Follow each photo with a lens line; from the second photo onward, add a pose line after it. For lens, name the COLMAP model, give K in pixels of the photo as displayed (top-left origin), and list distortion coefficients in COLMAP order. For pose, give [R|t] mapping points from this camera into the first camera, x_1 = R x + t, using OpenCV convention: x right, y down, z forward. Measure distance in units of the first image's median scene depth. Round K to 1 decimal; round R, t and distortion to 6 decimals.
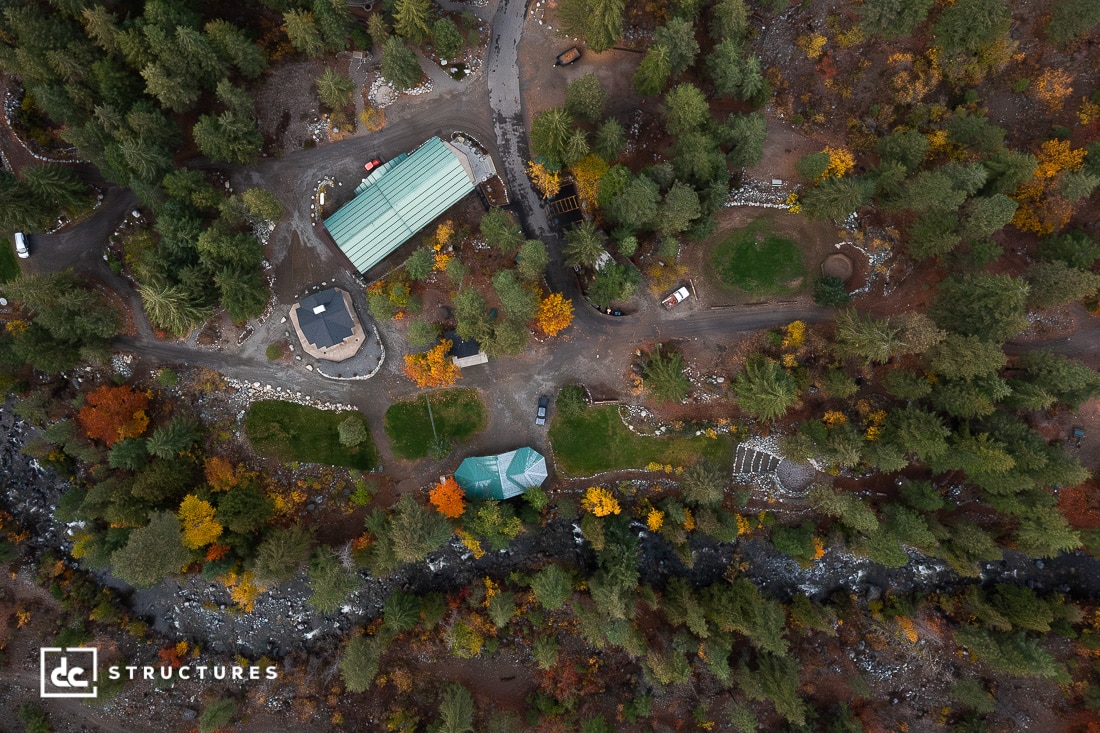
lens RADIAL K [[890.9, 0, 517.1], [0, 890.9, 366.9], [0, 0, 1]] dist [-0.009219, -0.003024]
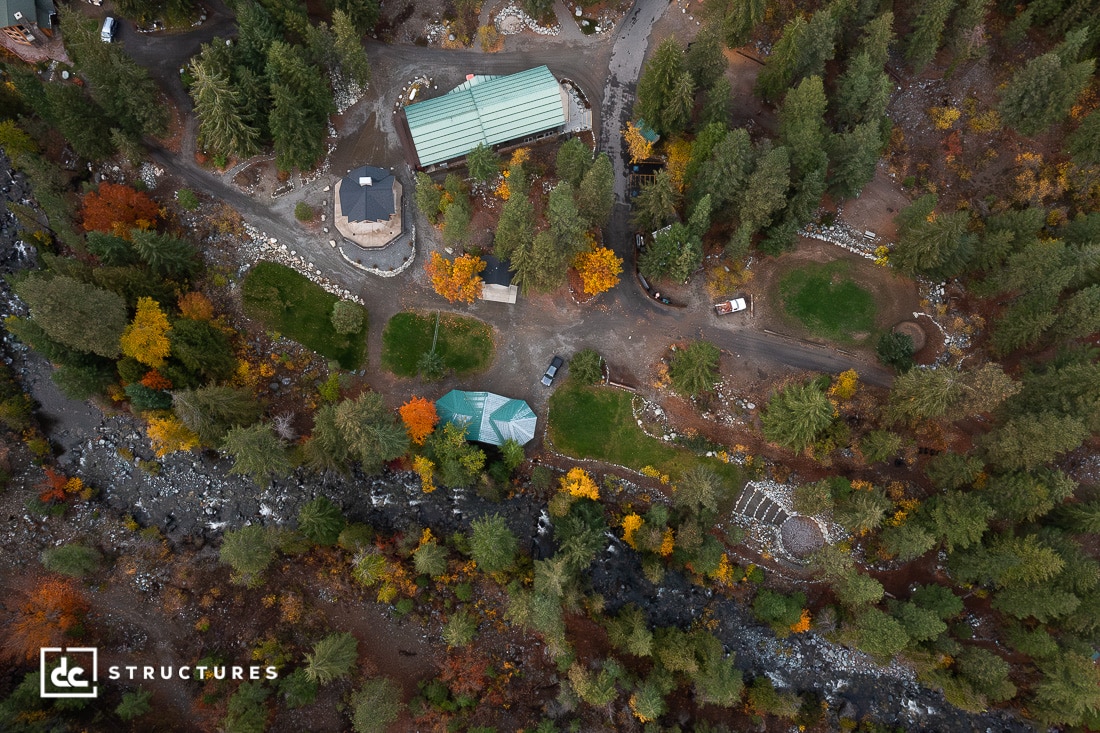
lens RADIAL K [[851.2, 0, 550.0], [0, 851.2, 366.5], [0, 0, 1]] dist [-0.009544, 0.003768]
pose [[0.940424, 0.334286, -0.062091, 0.077600], [-0.339946, 0.921089, -0.189822, 0.208925], [-0.006263, 0.199621, 0.979853, 0.152873]]
